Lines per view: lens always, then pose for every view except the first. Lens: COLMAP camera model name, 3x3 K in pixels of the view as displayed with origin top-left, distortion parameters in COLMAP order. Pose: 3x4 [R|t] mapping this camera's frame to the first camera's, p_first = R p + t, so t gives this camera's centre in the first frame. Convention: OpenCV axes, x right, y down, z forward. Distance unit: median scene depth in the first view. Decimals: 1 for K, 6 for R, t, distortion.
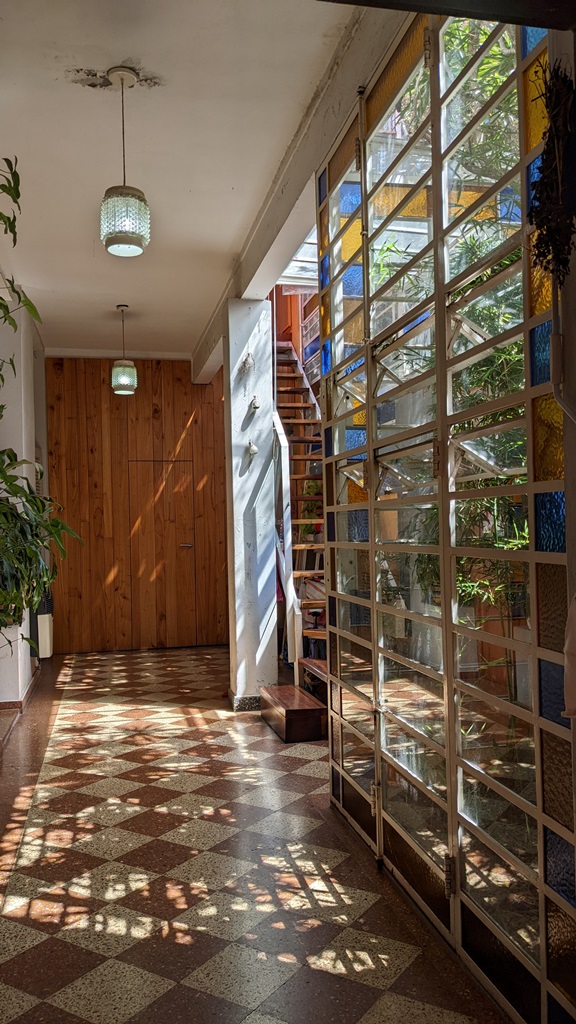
lens RADIAL K [[815.1, 0, 288.9], [0, 815.1, 515.9], [0, 0, 1]] dist [-0.004947, -0.000844]
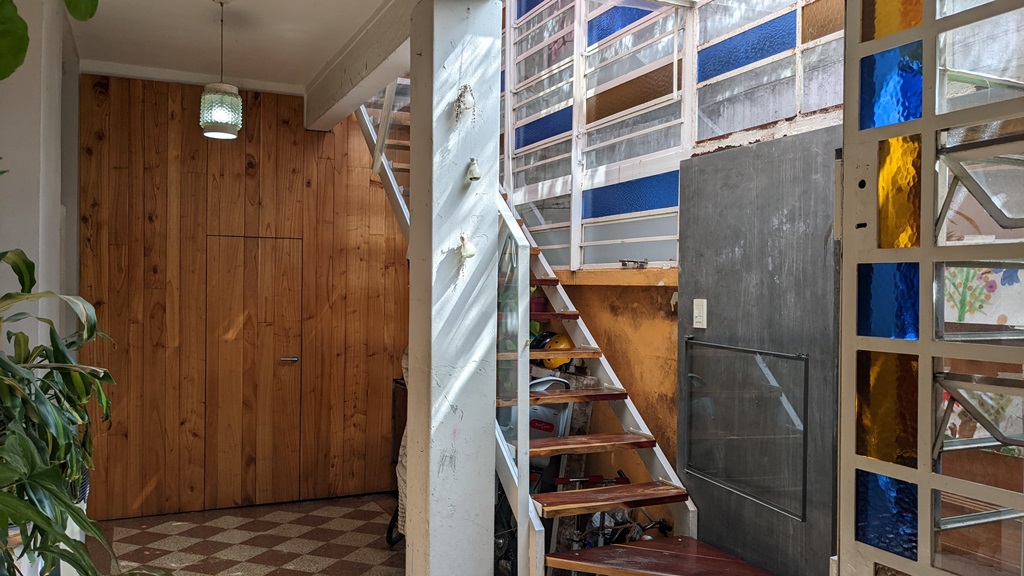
lens RADIAL K [[815.1, 0, 511.8], [0, 815.1, 283.7], [0, 0, 1]] dist [-0.004947, -0.000844]
pose [[0.979239, 0.032329, 0.200115, -0.081636], [-0.034633, 0.999368, 0.008019, -0.041390], [-0.199729, -0.014783, 0.979740, 0.277188]]
